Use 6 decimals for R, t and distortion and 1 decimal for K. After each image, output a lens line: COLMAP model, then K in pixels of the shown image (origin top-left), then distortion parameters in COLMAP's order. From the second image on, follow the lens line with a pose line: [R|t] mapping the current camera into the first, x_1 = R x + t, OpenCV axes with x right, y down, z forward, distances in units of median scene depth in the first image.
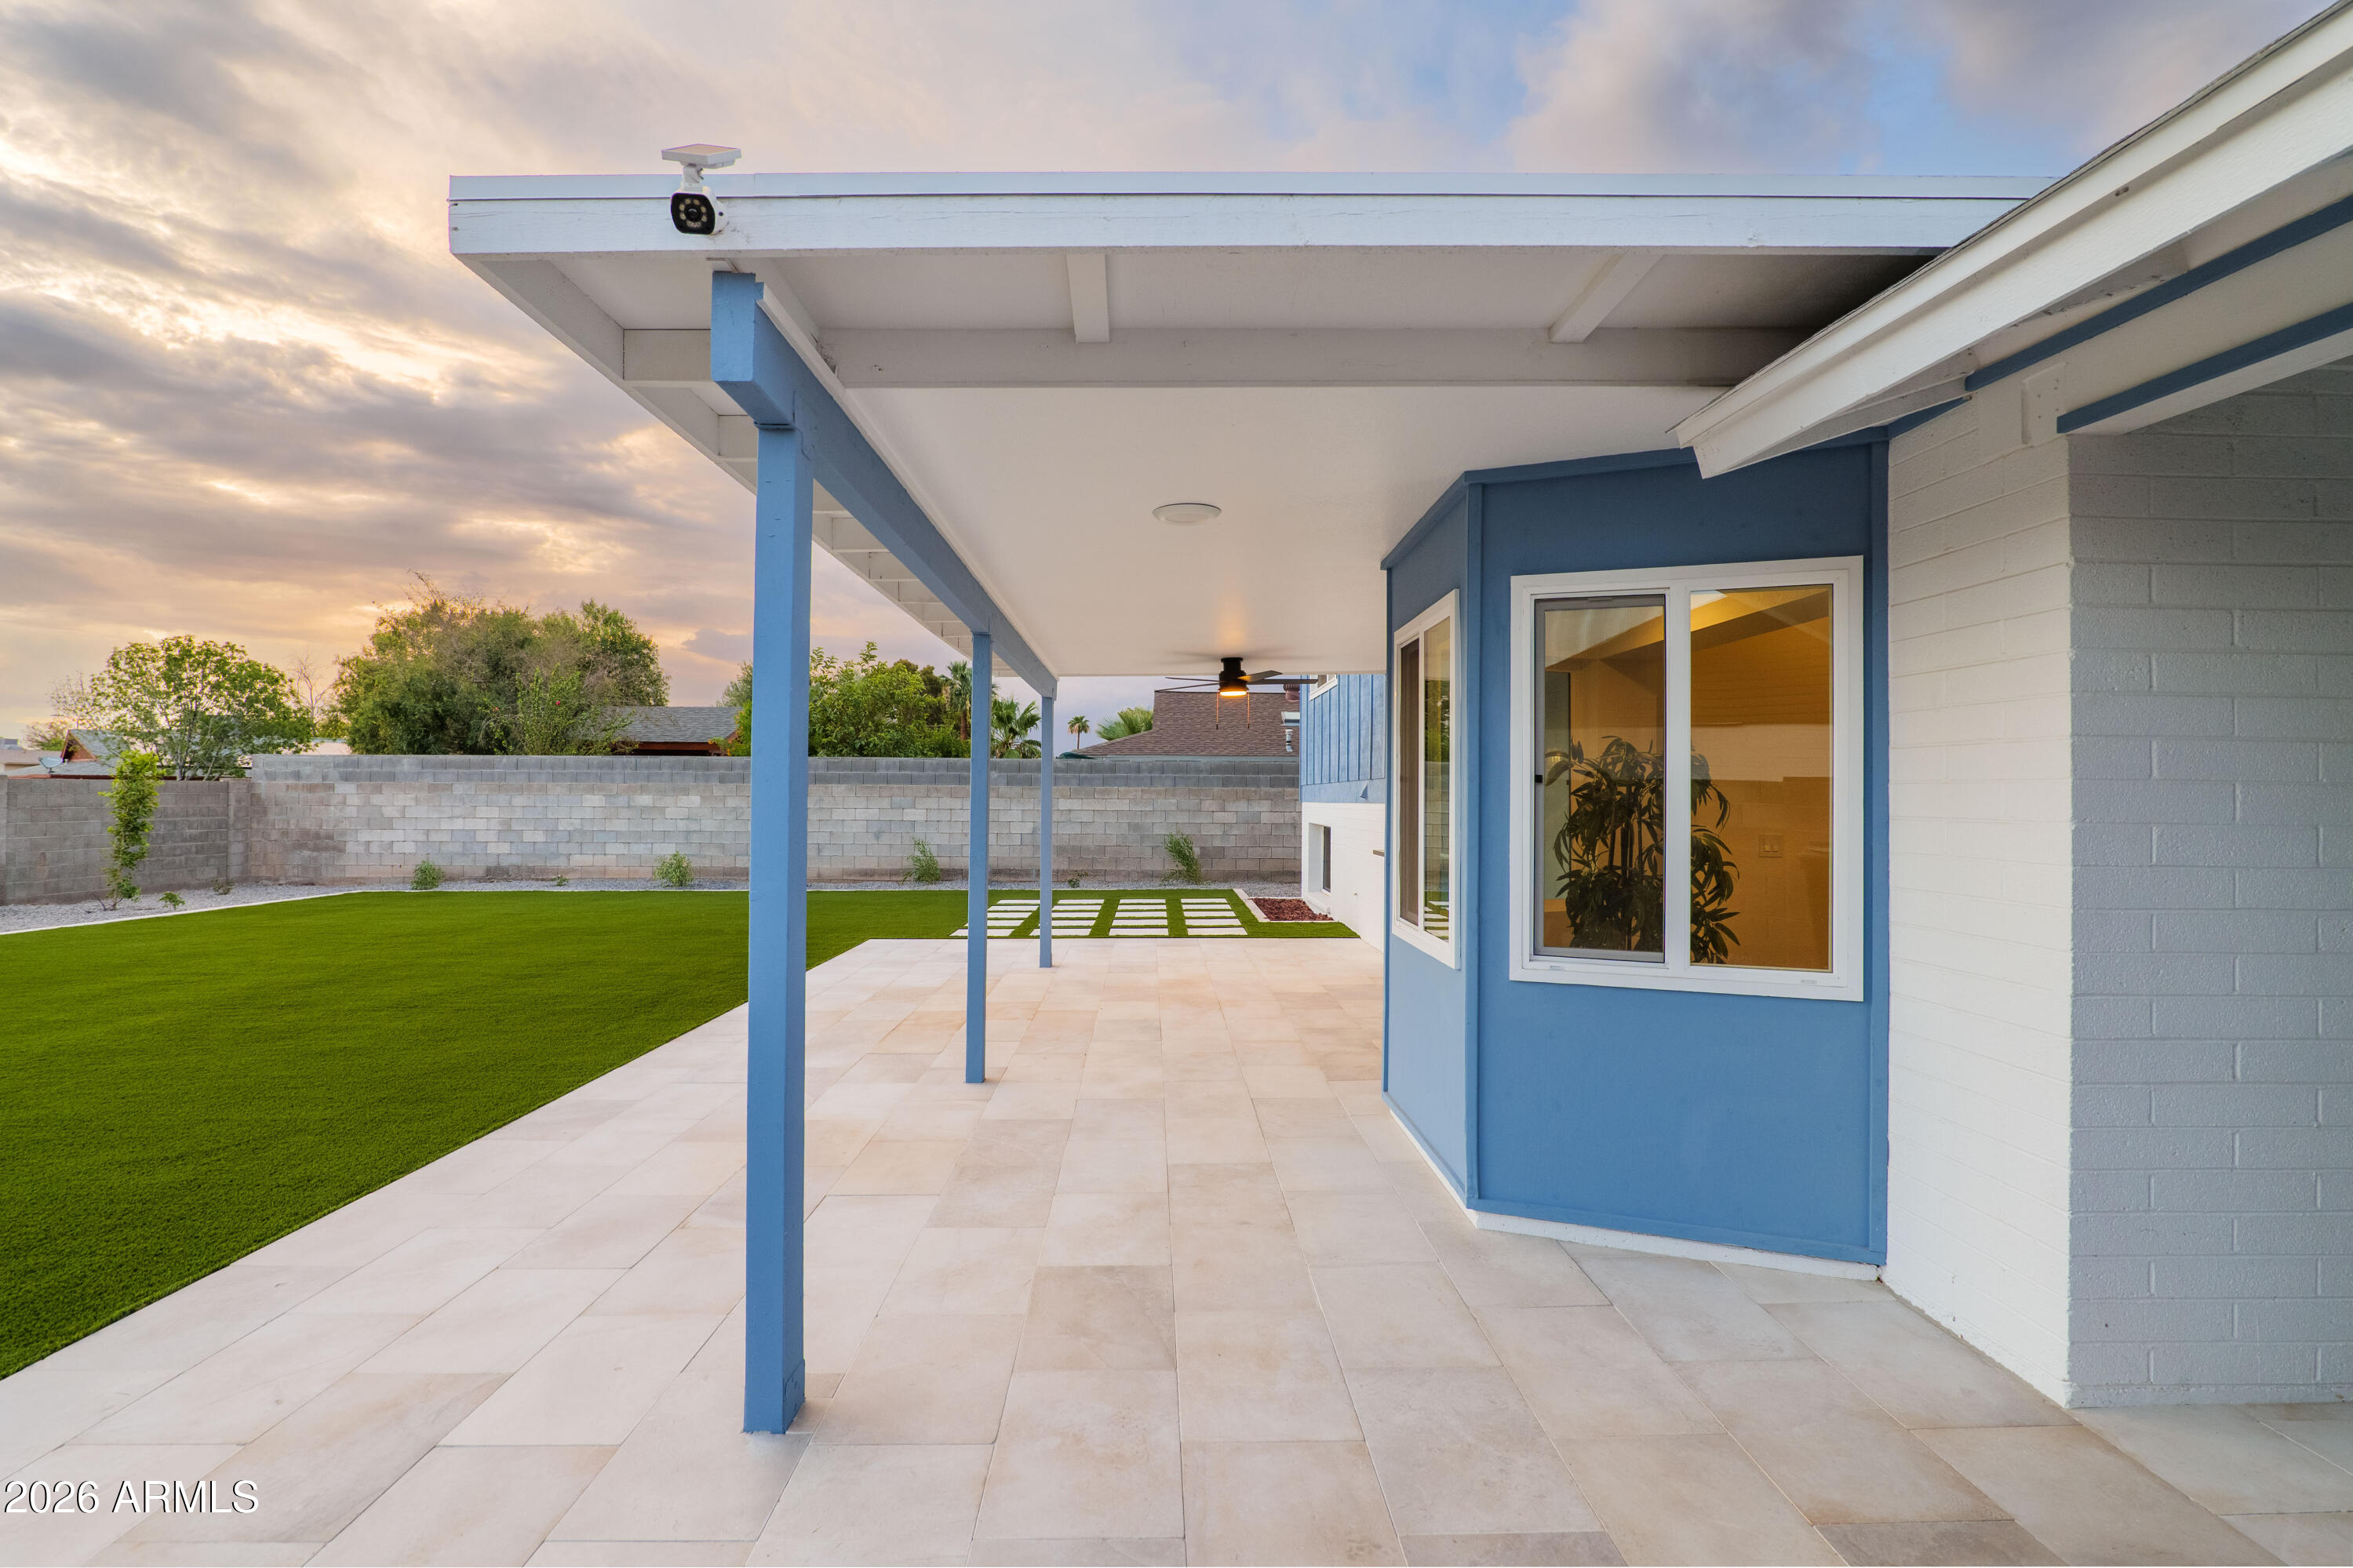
lens RADIAL K [[1098.4, 0, 1174.8], [0, 1098.4, 798.4], [0, 0, 1]] dist [-0.025573, 0.007199]
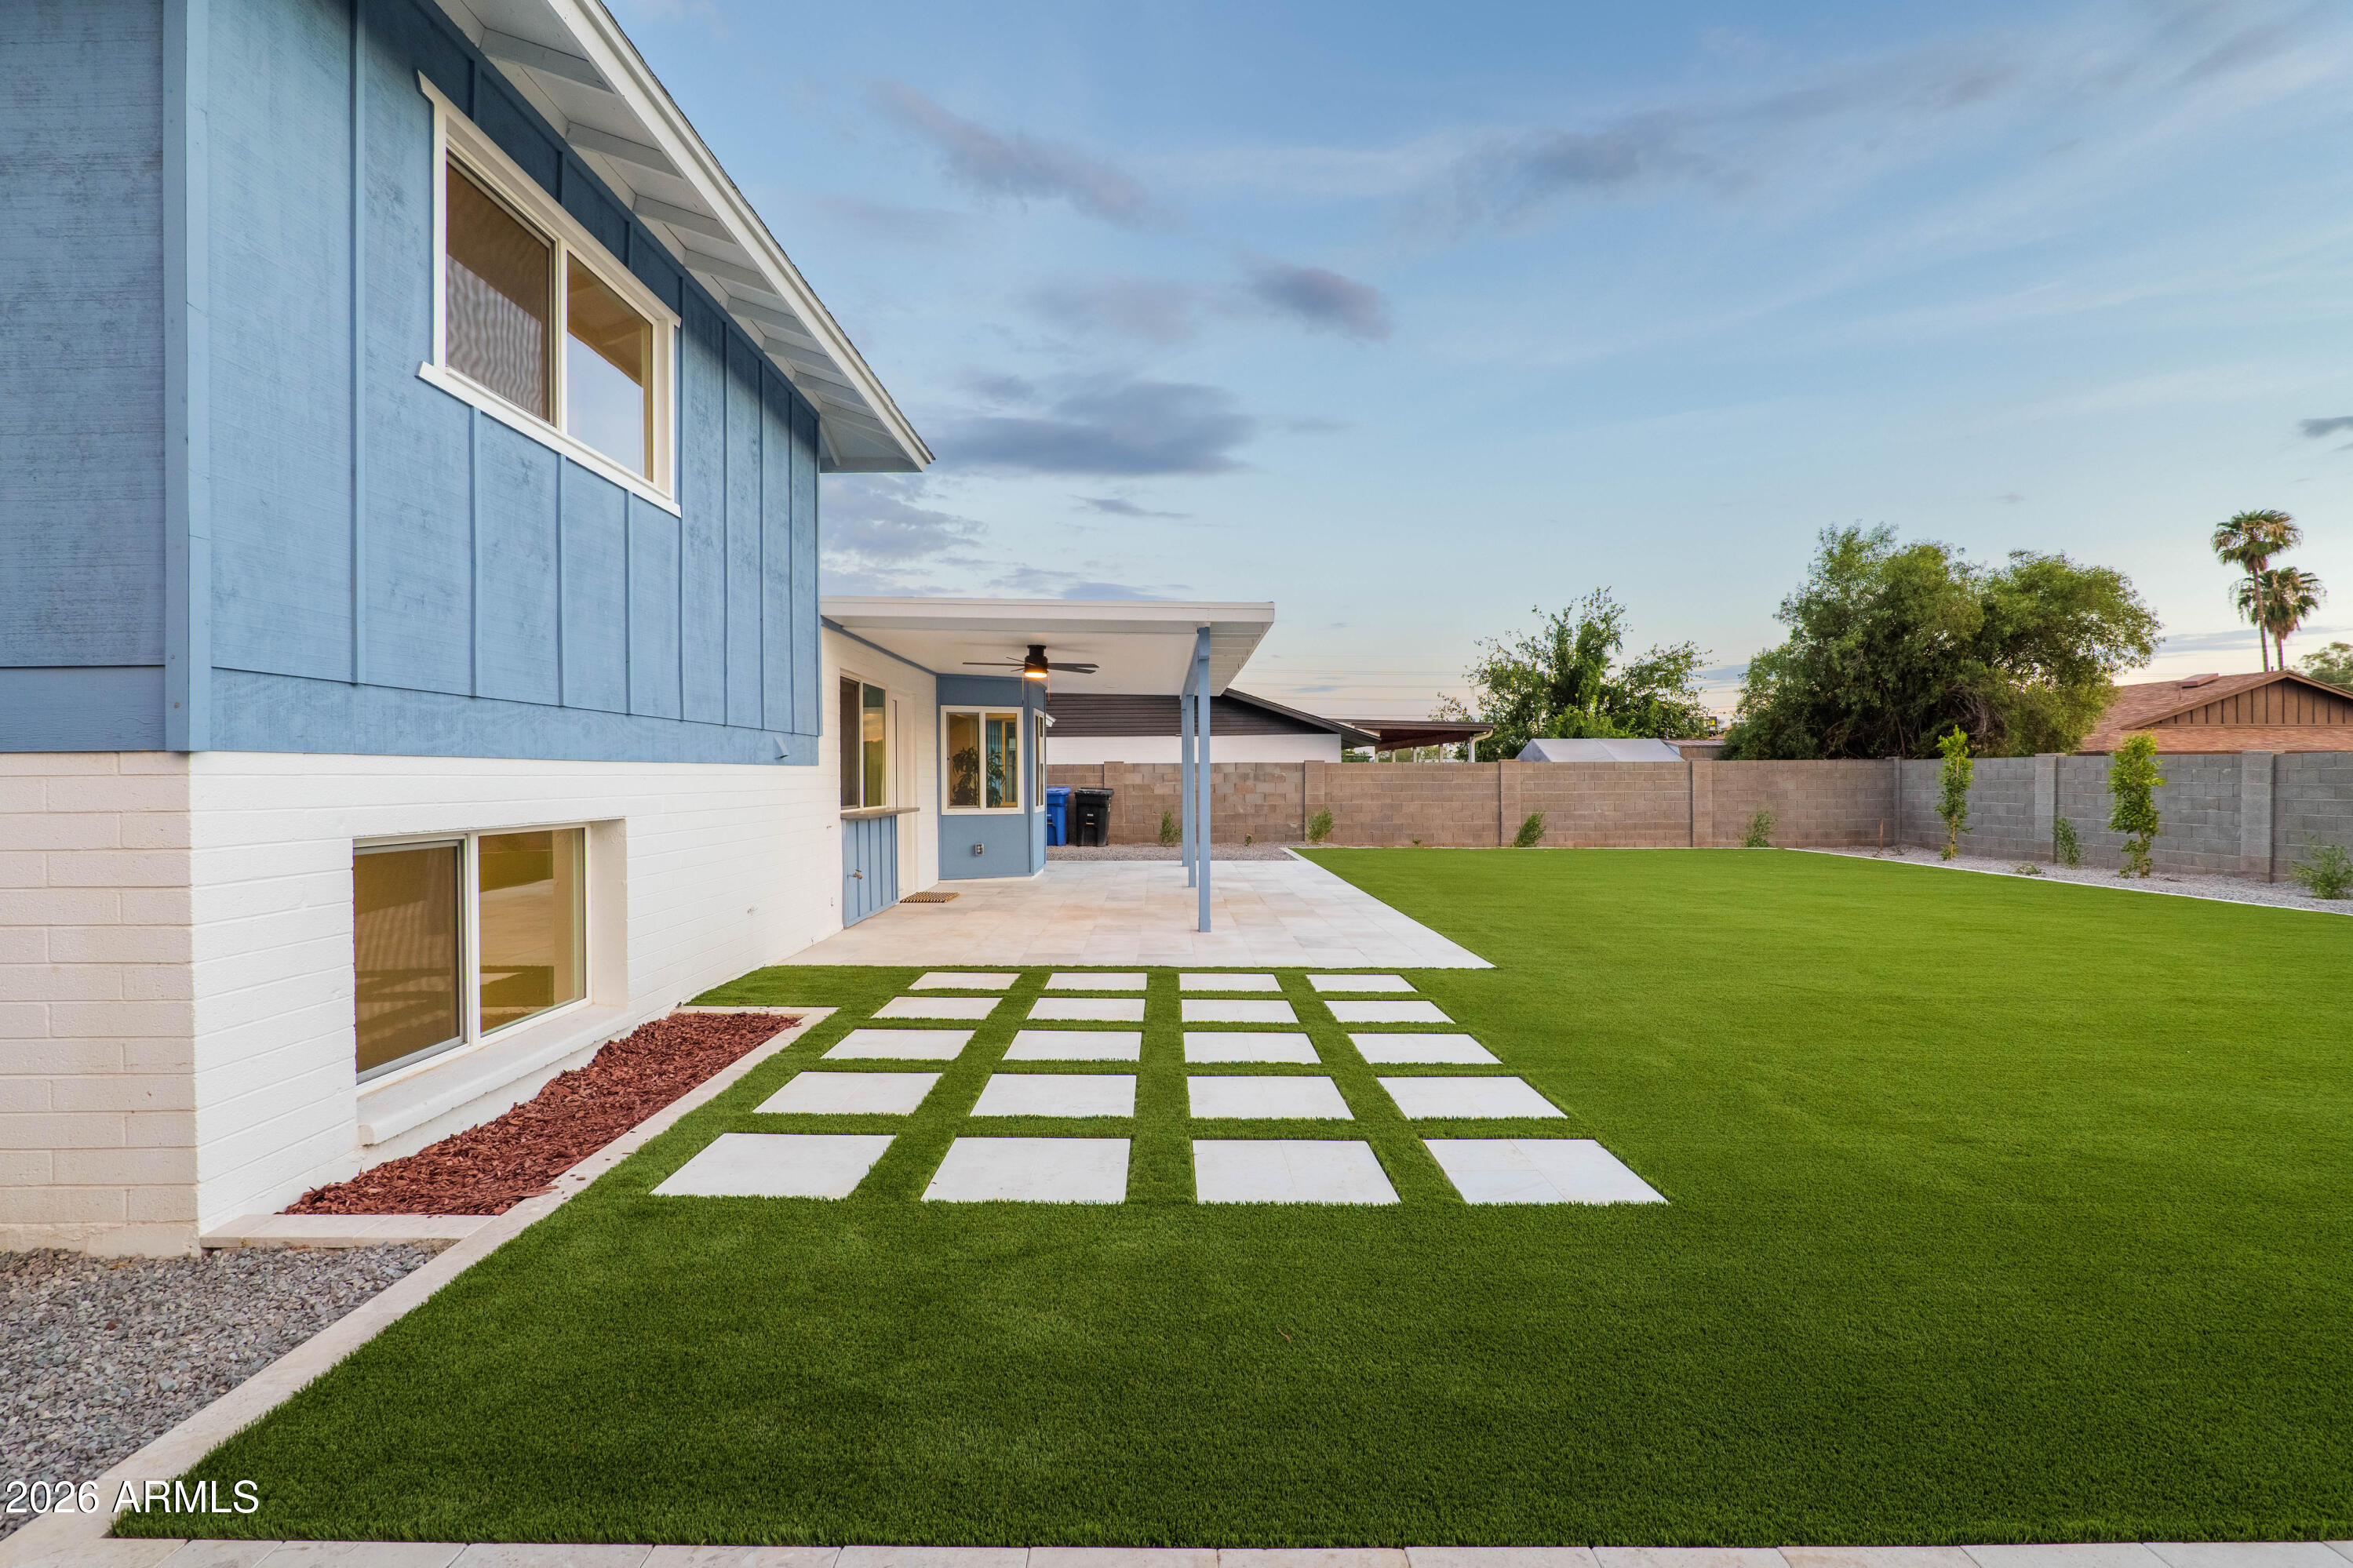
lens RADIAL K [[1098.4, 0, 1170.6], [0, 1098.4, 780.1], [0, 0, 1]] dist [-0.025573, 0.007199]
pose [[-0.999837, -0.004200, 0.017583, -0.051125], [-0.004093, 0.999973, 0.006117, 0.004994], [-0.017609, 0.006044, -0.999827, 0.979777]]
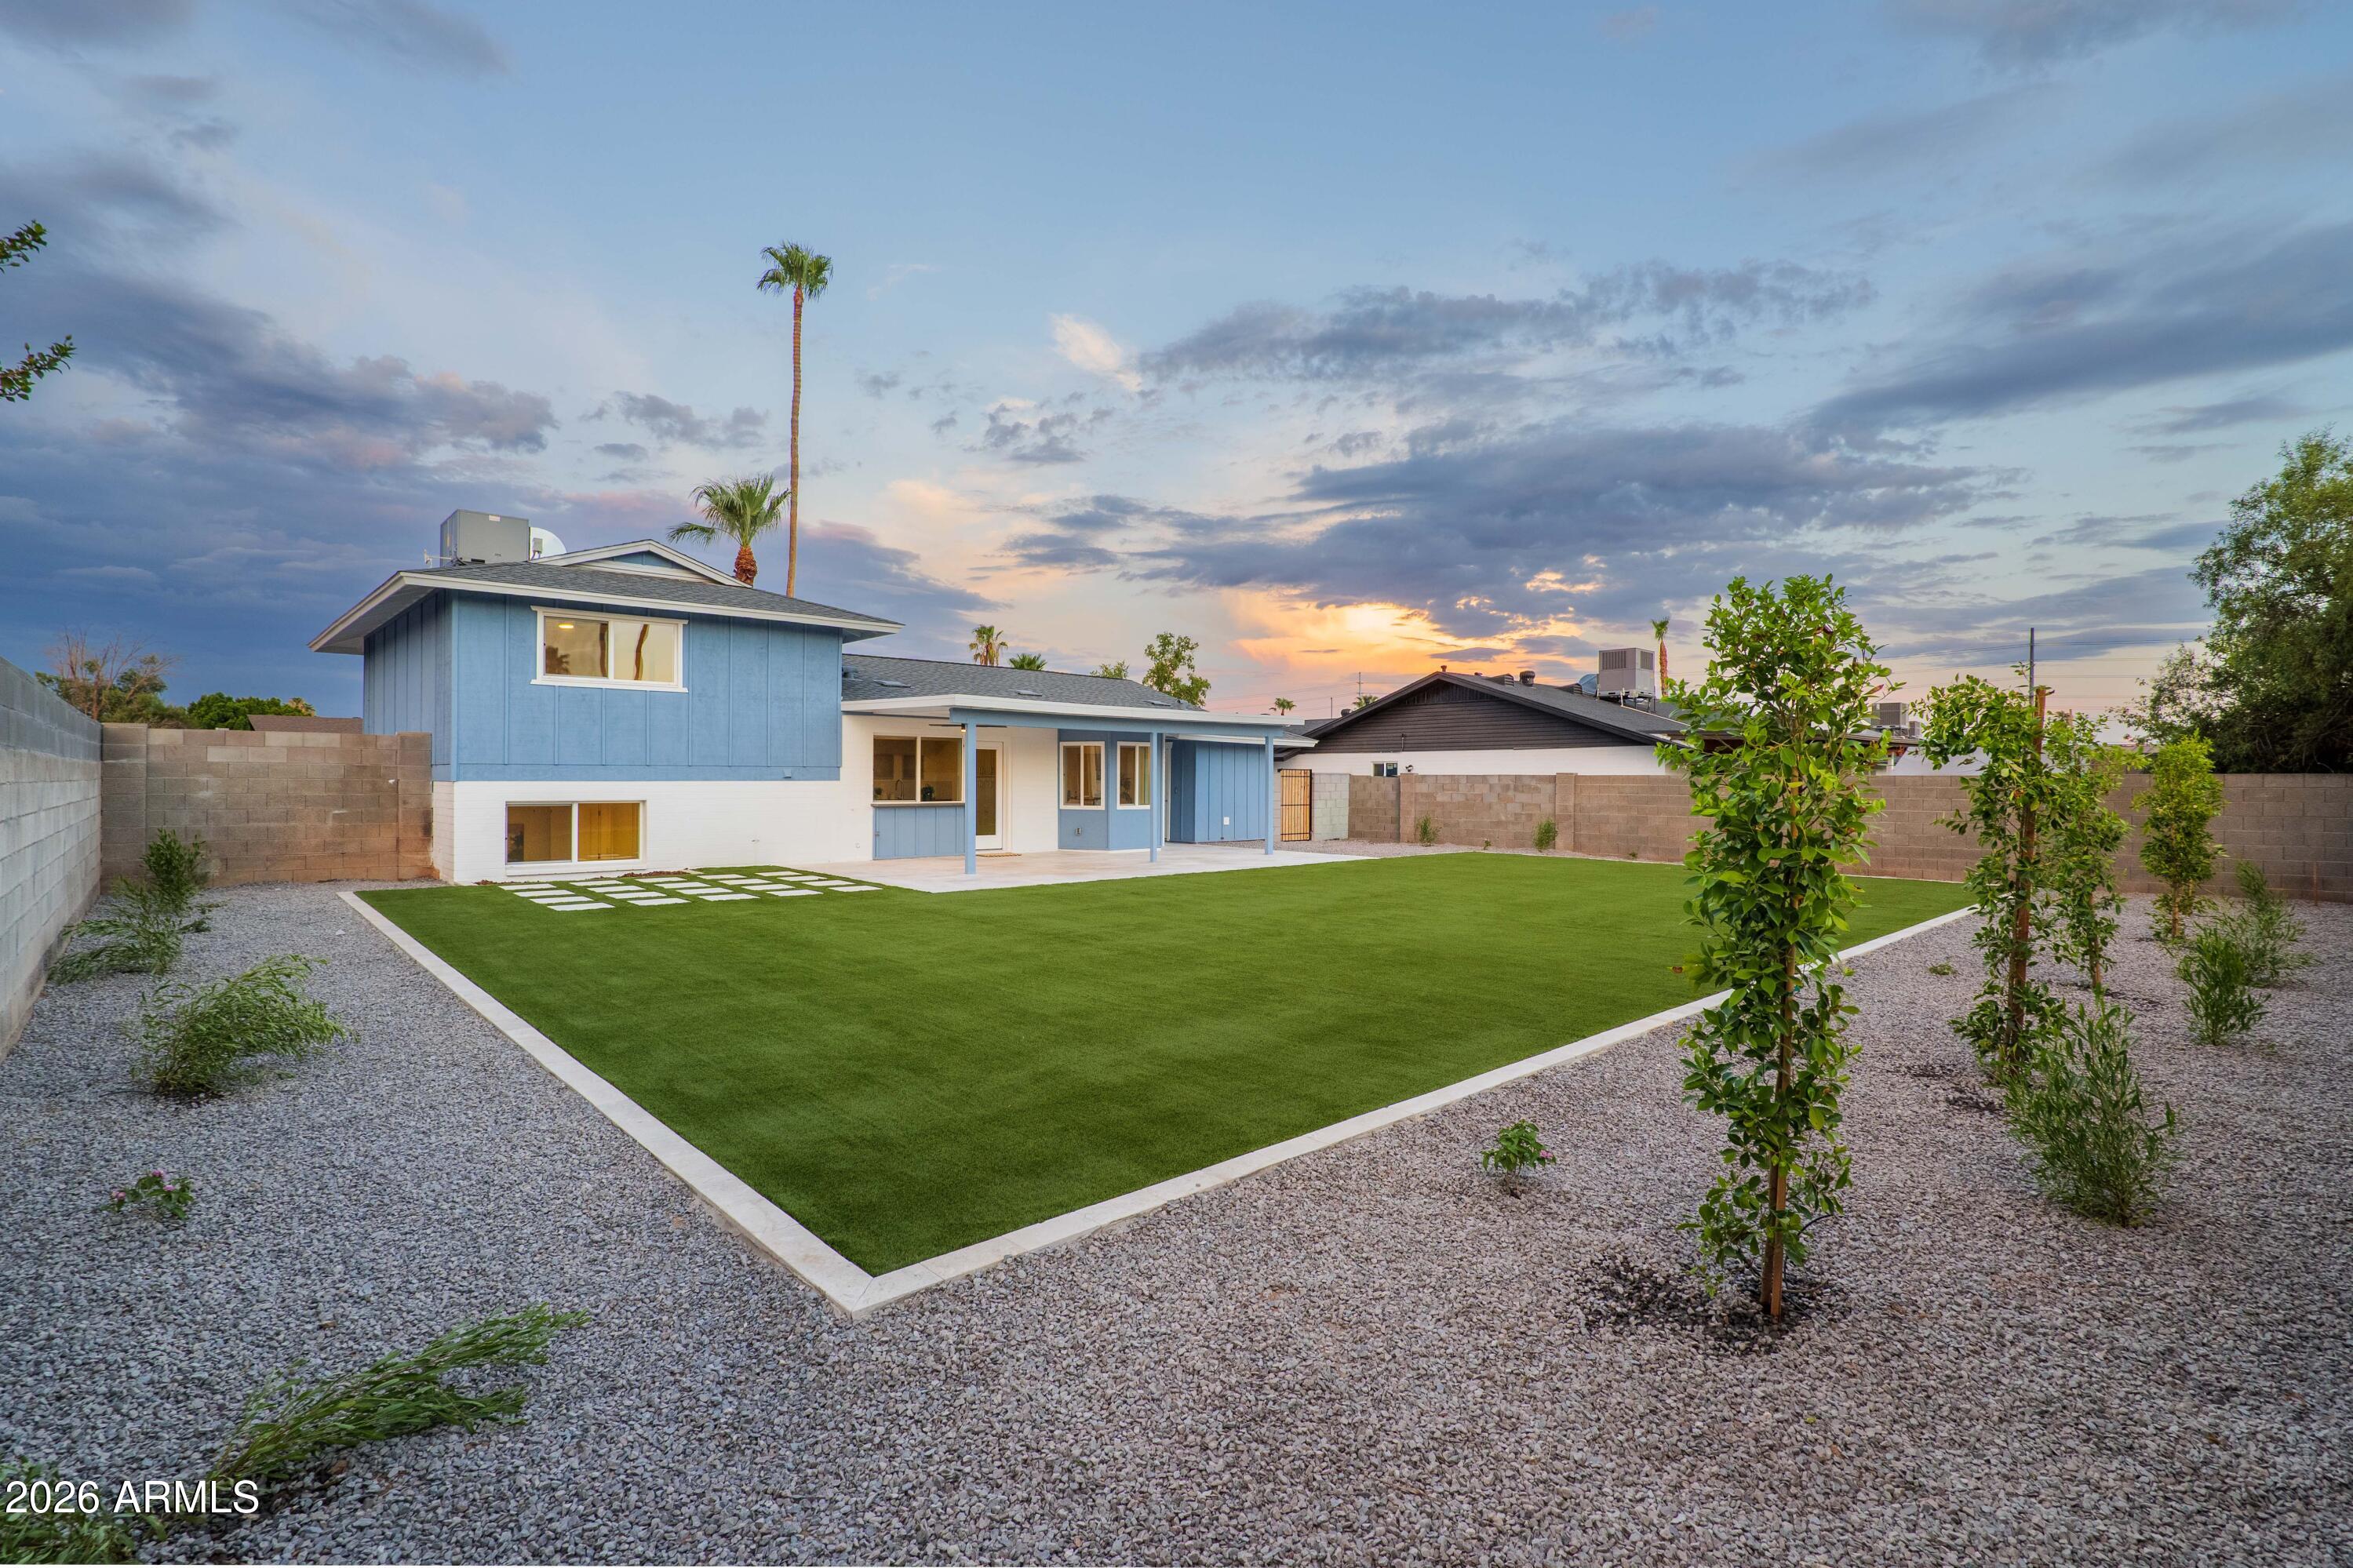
lens RADIAL K [[1098.4, 0, 1170.5], [0, 1098.4, 761.5], [0, 0, 1]] dist [-0.025573, 0.007199]
pose [[-0.660656, 0.000202, 0.750689, -0.825528], [-0.008015, 0.999941, -0.007323, -0.010005], [-0.750646, -0.010855, -0.660615, 0.953435]]
